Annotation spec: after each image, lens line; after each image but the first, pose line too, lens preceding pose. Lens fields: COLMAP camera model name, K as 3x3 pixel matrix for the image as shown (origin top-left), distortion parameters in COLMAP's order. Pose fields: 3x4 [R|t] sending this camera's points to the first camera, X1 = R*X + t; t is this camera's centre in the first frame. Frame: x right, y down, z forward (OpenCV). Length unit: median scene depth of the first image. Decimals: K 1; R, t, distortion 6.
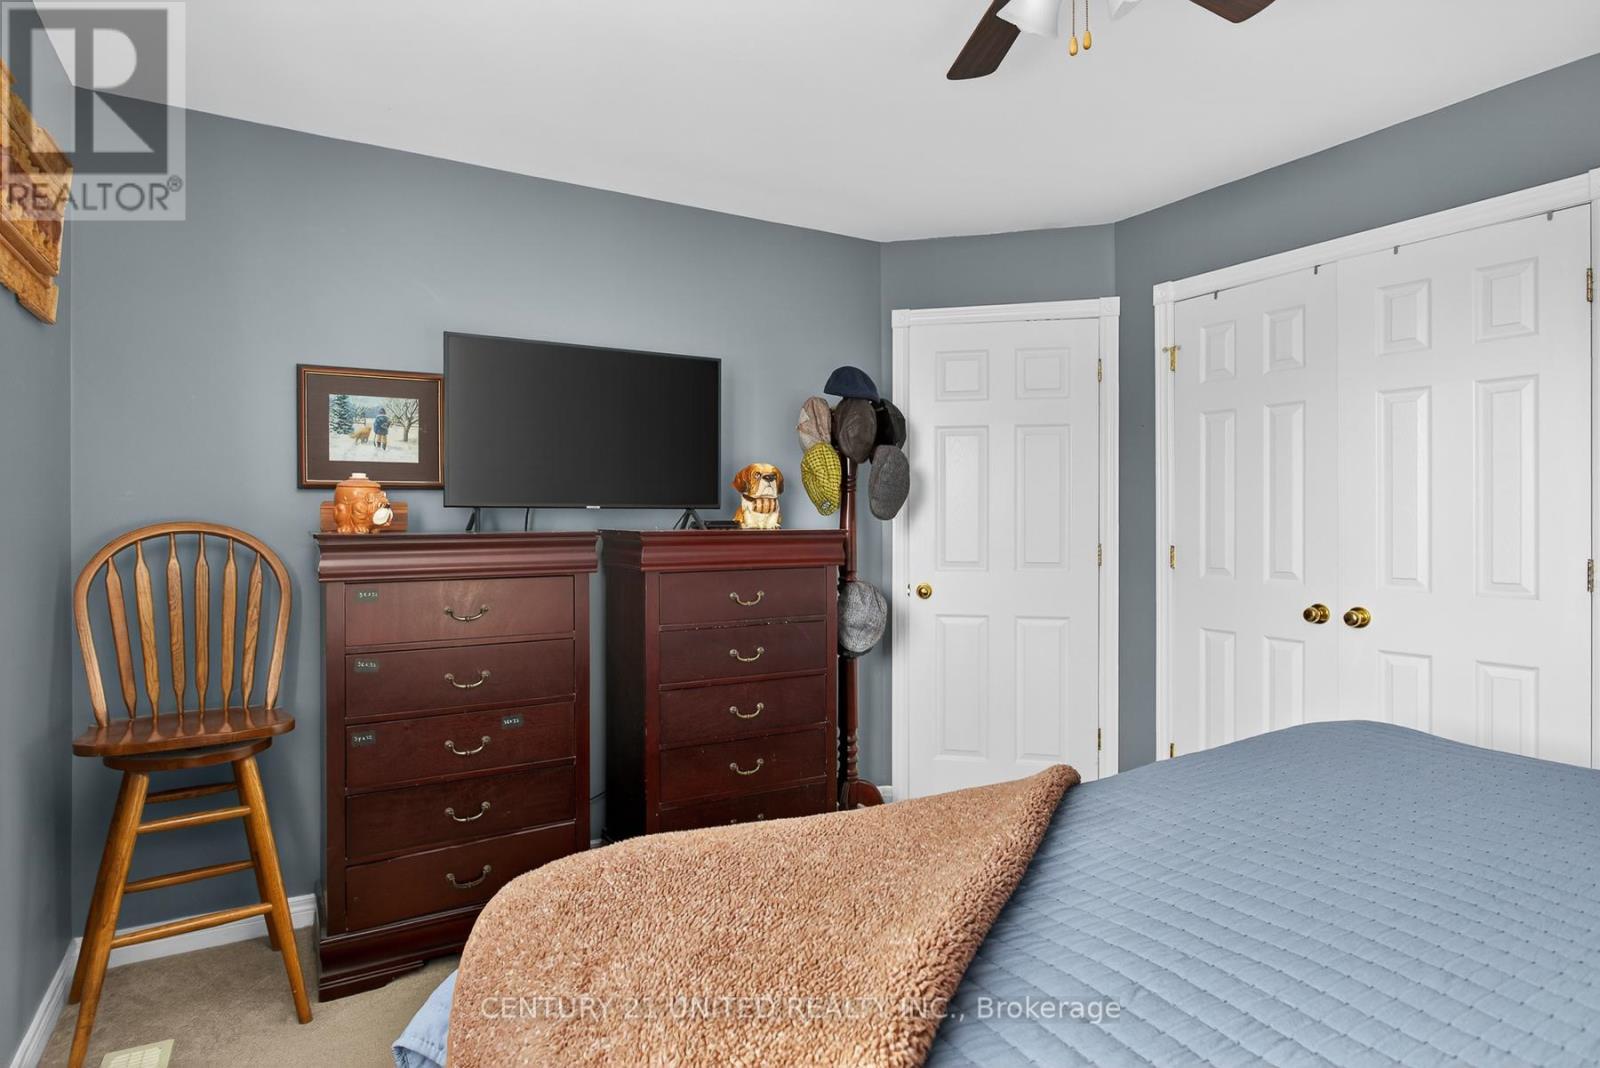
lens RADIAL K [[887.8, 0, 800.0], [0, 887.8, 534.0], [0, 0, 1]] dist [-0.000274, -0.000145]
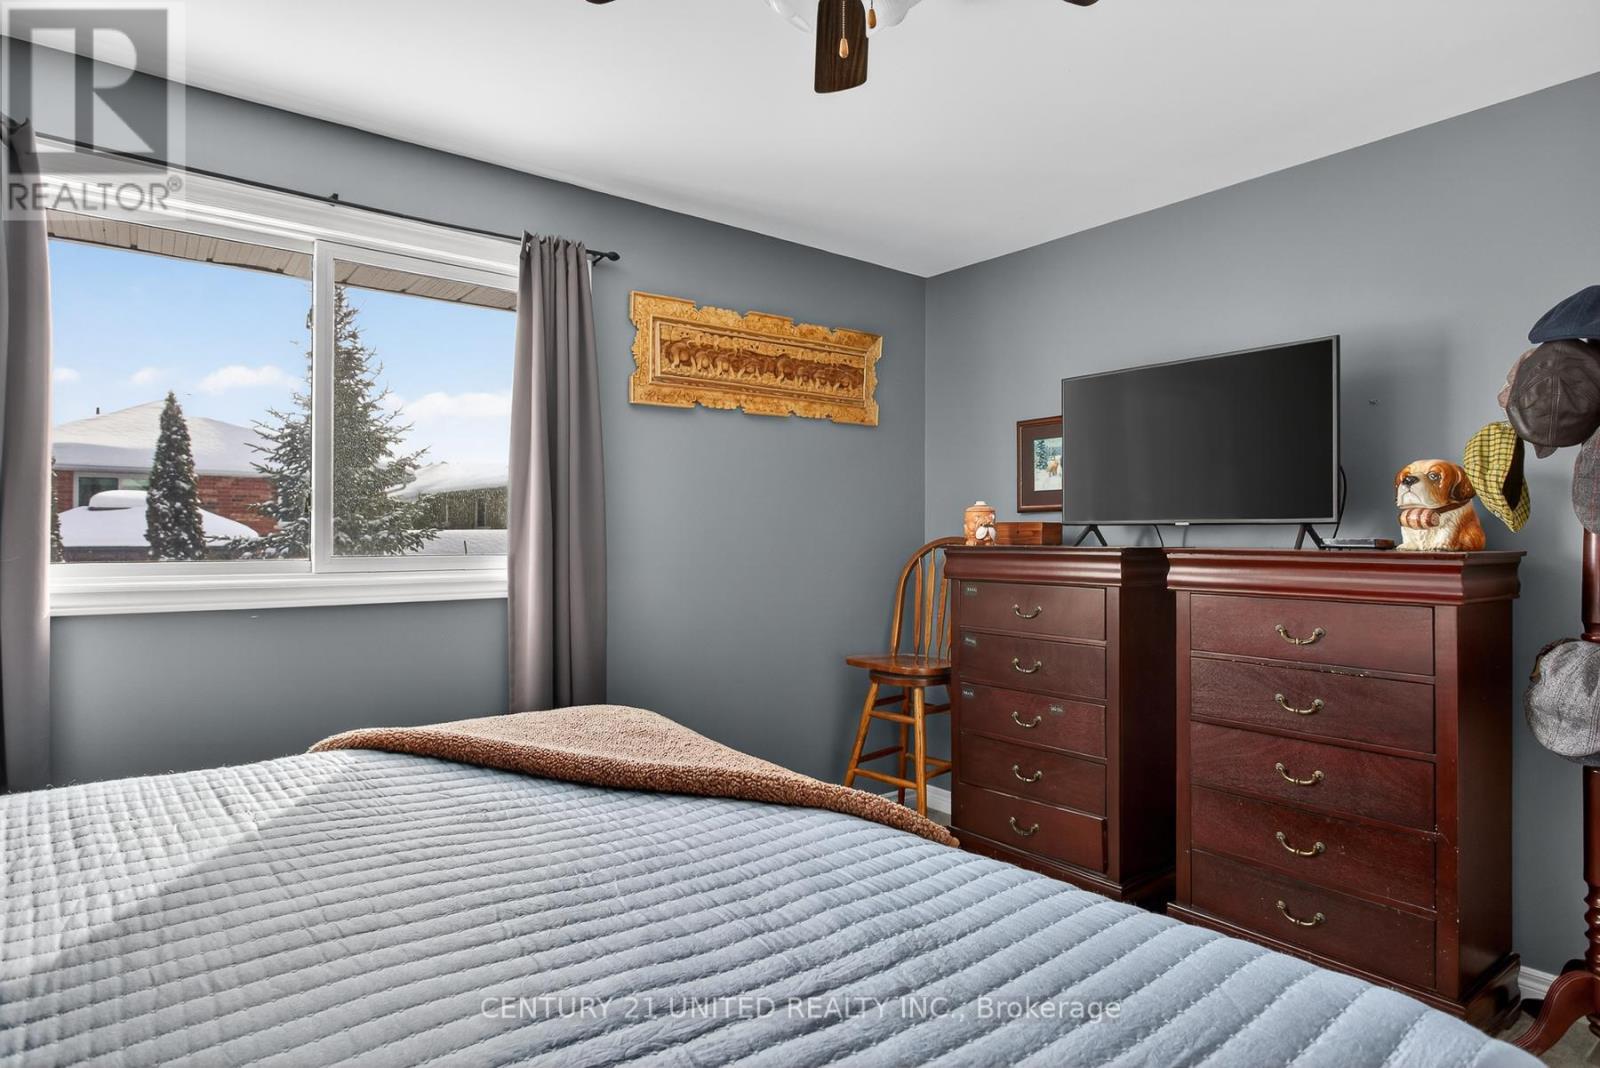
lens RADIAL K [[887.8, 0, 800.0], [0, 887.8, 534.0], [0, 0, 1]] dist [-0.000274, -0.000145]
pose [[0.149362, 0.002892, -0.988778, 0.724003], [-0.018862, 0.999822, 0.000076, -0.011669], [0.988603, 0.018639, 0.149390, 0.458163]]
